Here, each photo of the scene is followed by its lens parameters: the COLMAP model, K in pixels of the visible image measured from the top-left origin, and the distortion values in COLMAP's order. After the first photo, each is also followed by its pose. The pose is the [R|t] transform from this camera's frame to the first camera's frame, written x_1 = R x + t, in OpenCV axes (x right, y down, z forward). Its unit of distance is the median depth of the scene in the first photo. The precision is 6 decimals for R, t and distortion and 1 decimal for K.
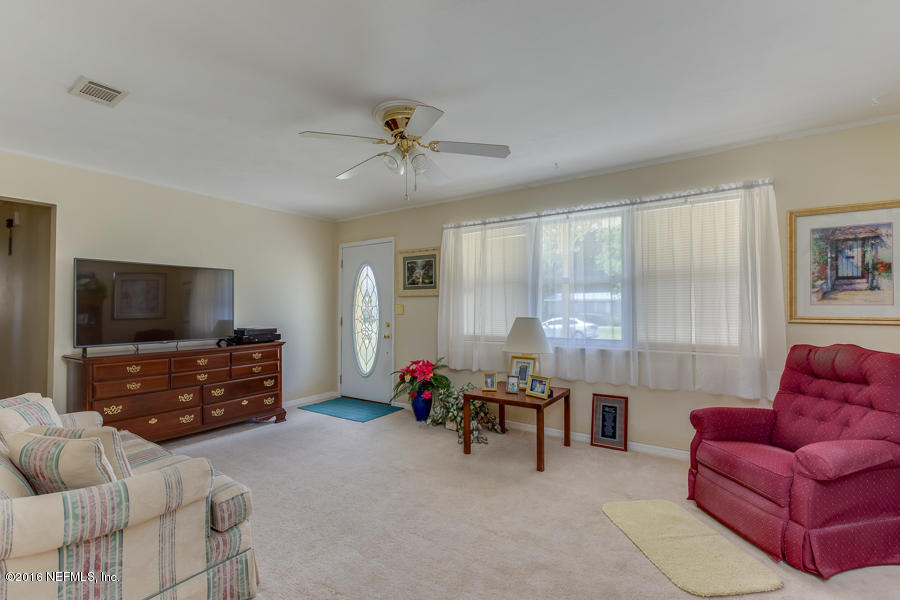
lens RADIAL K [[403.2, 0, 452.3], [0, 403.2, 303.7], [0, 0, 1]] dist [-0.022119, -0.001206]
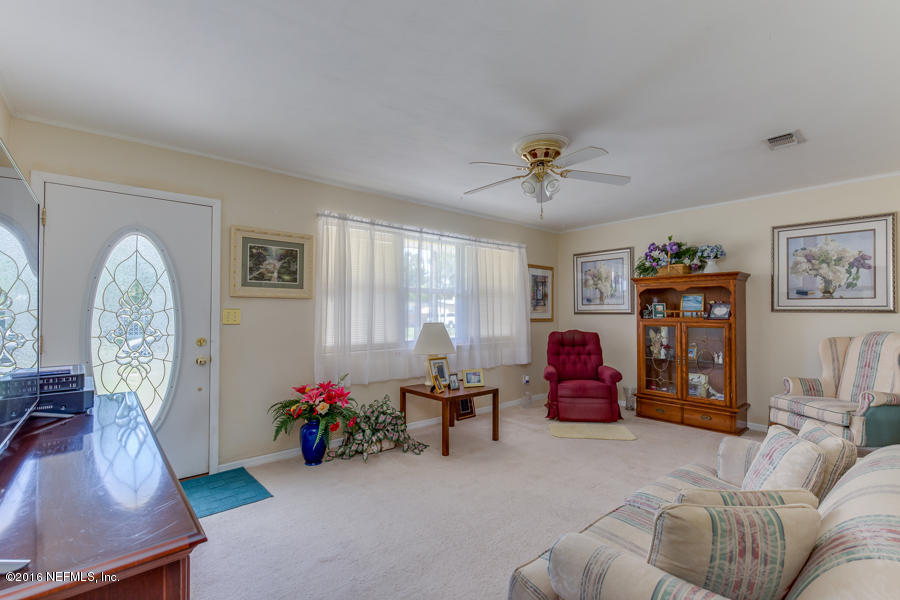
lens RADIAL K [[403.2, 0, 454.2], [0, 403.2, 307.2], [0, 0, 1]] dist [-0.022119, -0.001206]
pose [[0.241753, 0.010854, 0.970277, -0.707462], [-0.015400, 0.999854, -0.007348, -0.001235], [-0.970216, -0.013165, 0.241885, 0.534221]]
